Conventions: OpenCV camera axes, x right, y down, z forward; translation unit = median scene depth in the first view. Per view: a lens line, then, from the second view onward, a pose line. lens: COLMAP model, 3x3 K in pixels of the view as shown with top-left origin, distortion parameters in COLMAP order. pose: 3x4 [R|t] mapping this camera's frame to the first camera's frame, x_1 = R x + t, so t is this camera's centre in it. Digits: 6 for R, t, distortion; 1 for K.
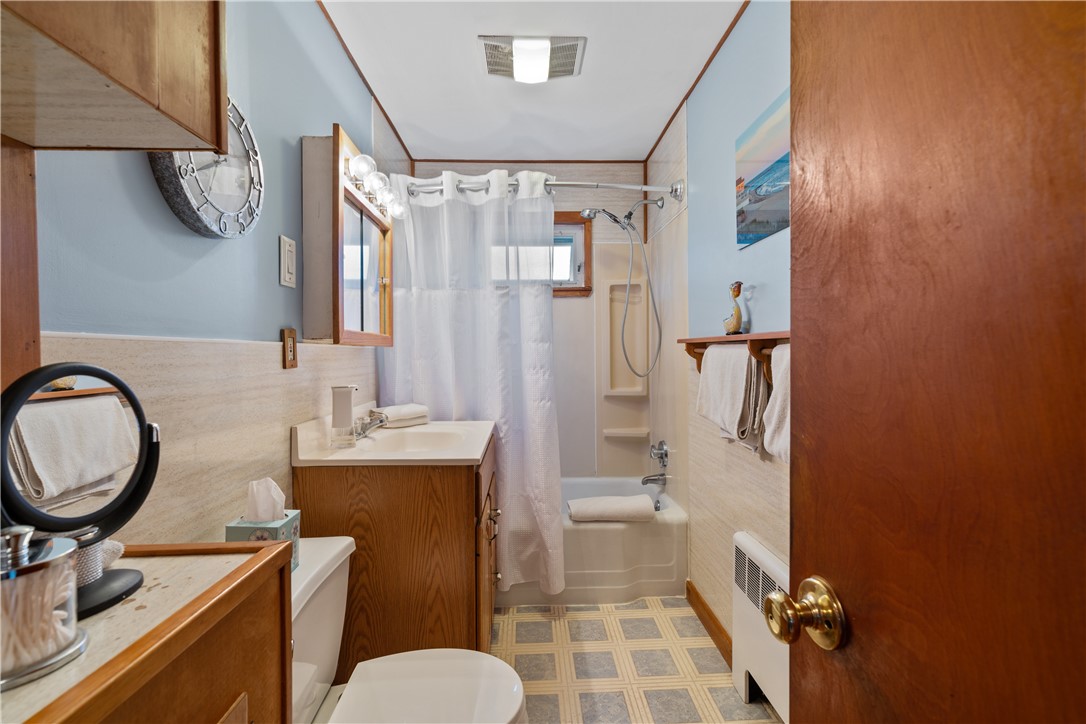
lens RADIAL K [[501.9, 0, 547.5], [0, 501.9, 357.0], [0, 0, 1]] dist [-0.007161, -0.000367]
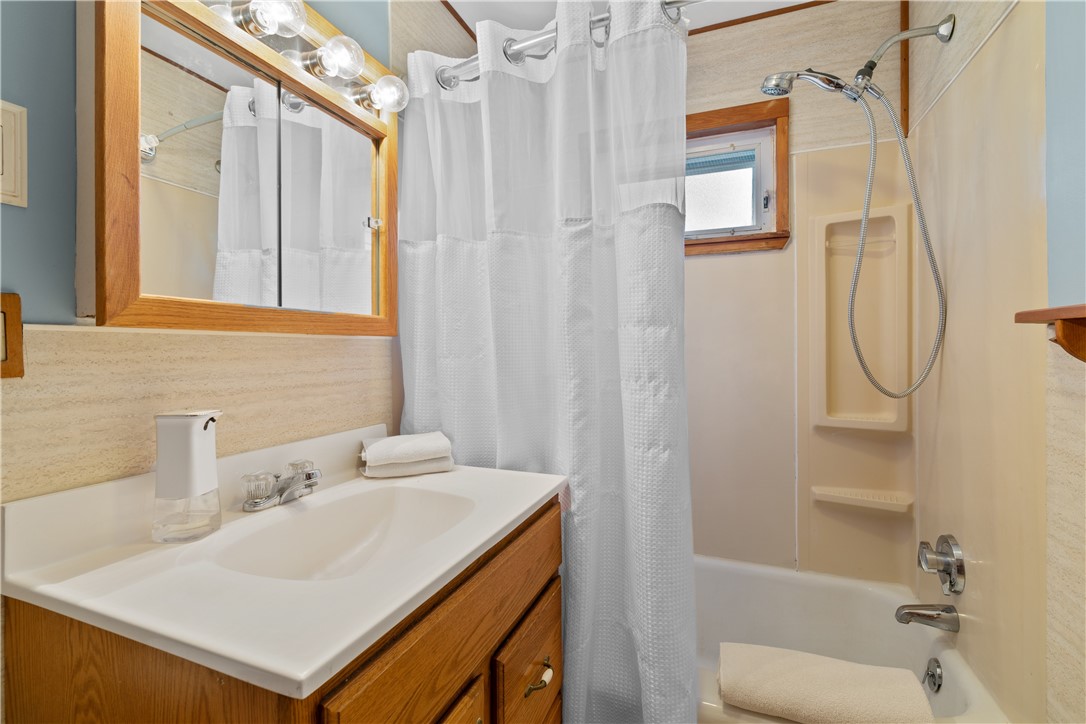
lens RADIAL K [[493.4, 0, 545.7], [0, 493.4, 350.3], [0, 0, 1]] dist [-0.004433, 0.000627]
pose [[0.913462, 0.004466, -0.406899, 0.086277], [-0.006215, 0.999976, -0.002977, -0.003309], [0.406876, 0.005249, 0.913468, 0.520397]]
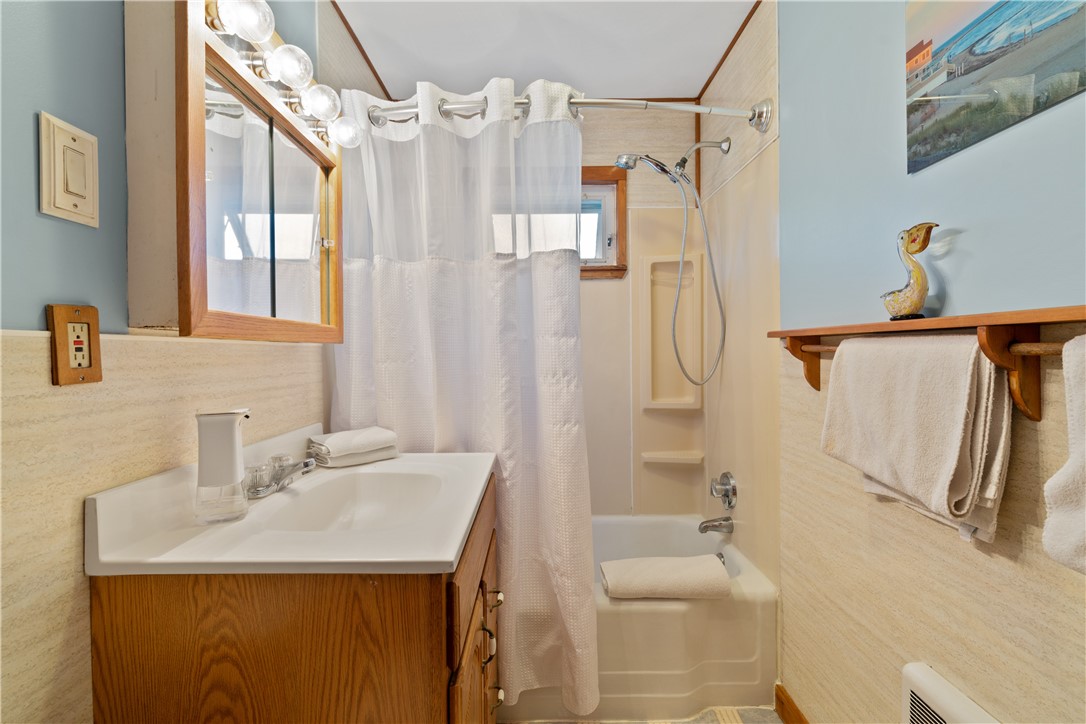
lens RADIAL K [[493.5, 0, 545.5], [0, 493.5, 359.2], [0, 0, 1]] dist [-0.002235, 0.000284]
pose [[0.999588, -0.001506, -0.028676, -0.018311], [0.001661, 0.999984, 0.005363, -0.002535], [0.028668, -0.005409, 0.999574, 0.336785]]
